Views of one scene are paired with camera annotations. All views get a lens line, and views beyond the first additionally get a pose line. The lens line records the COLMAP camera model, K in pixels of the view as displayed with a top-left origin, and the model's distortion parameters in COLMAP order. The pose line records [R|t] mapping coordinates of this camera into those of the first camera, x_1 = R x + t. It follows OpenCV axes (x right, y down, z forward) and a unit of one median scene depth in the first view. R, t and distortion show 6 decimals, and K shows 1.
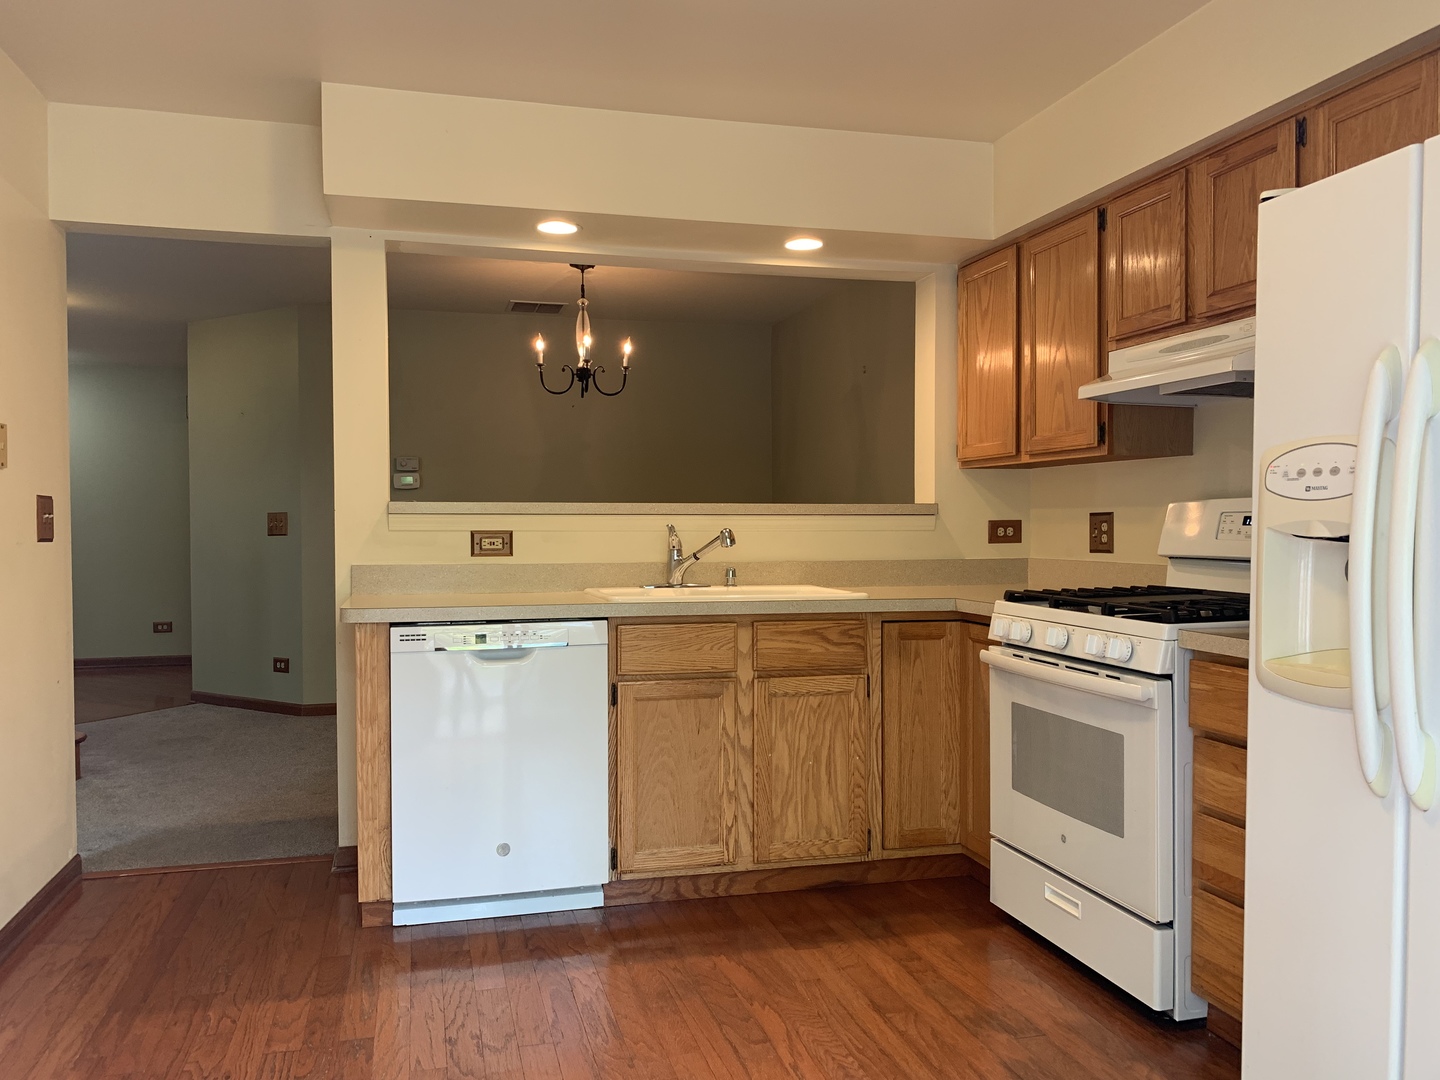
lens RADIAL K [[1087.0, 0, 720.0], [0, 1087.0, 540.0], [0, 0, 1]] dist [-0.102216, 0.000597]
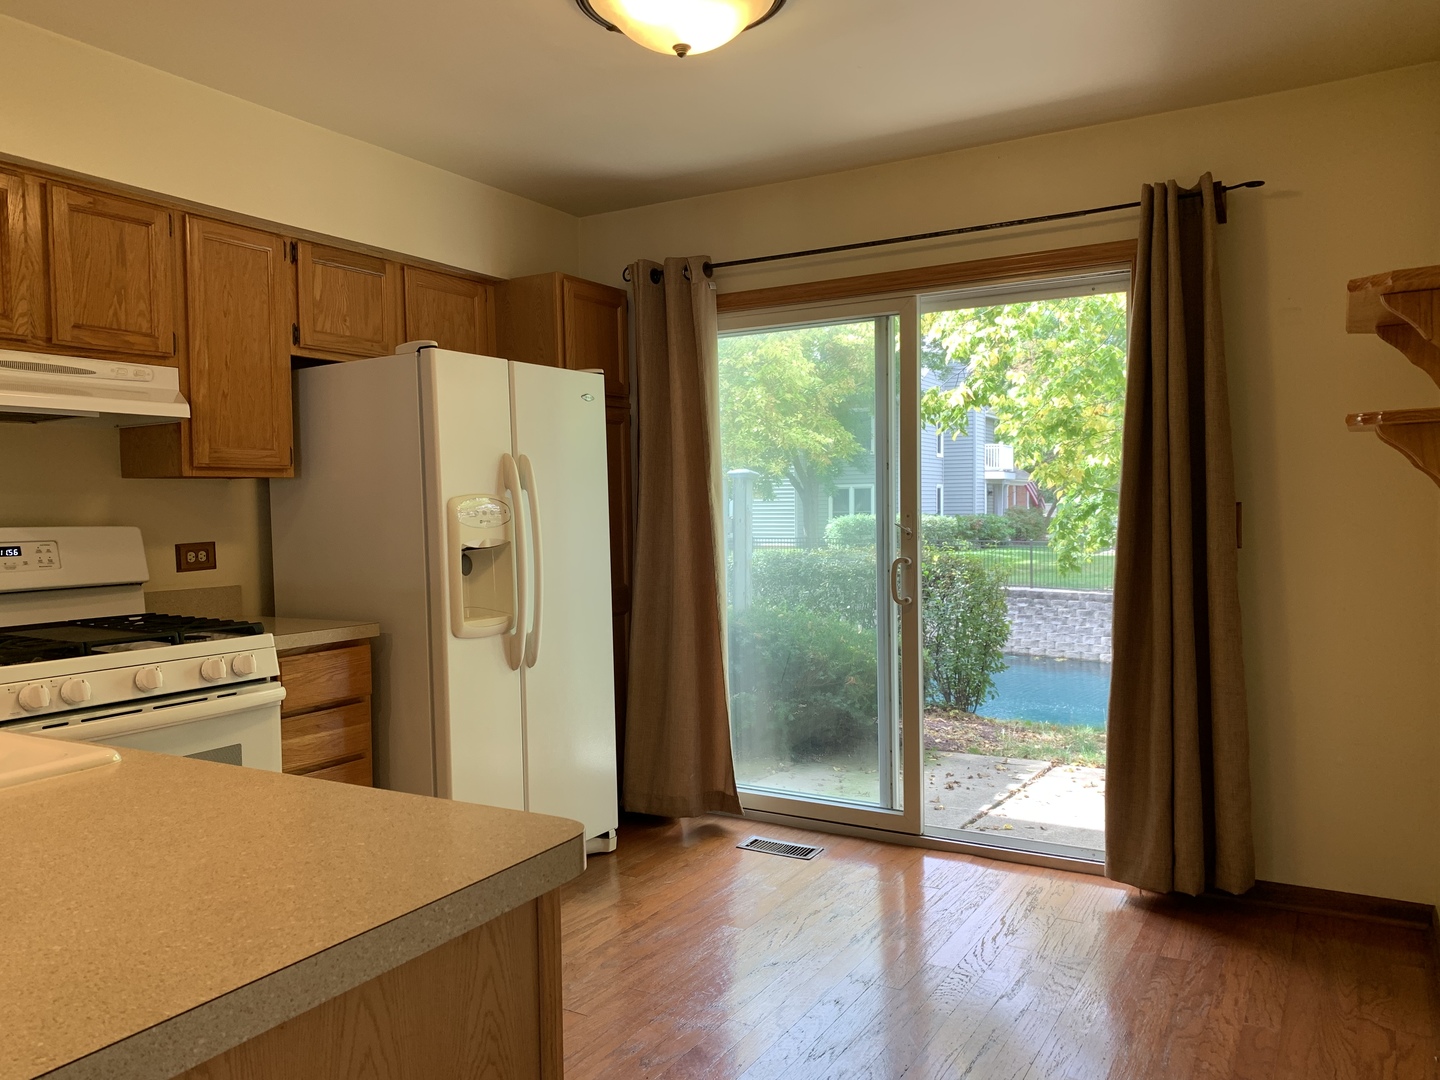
lens RADIAL K [[1086.0, 0, 720.0], [0, 1086.0, 540.0], [0, 0, 1]] dist [0.001511, 0.000263]
pose [[-0.699807, 0.039740, 0.713226, -0.707960], [0.057871, 0.998323, 0.001157, 0.002842], [-0.711984, 0.042085, -0.700933, 1.344774]]
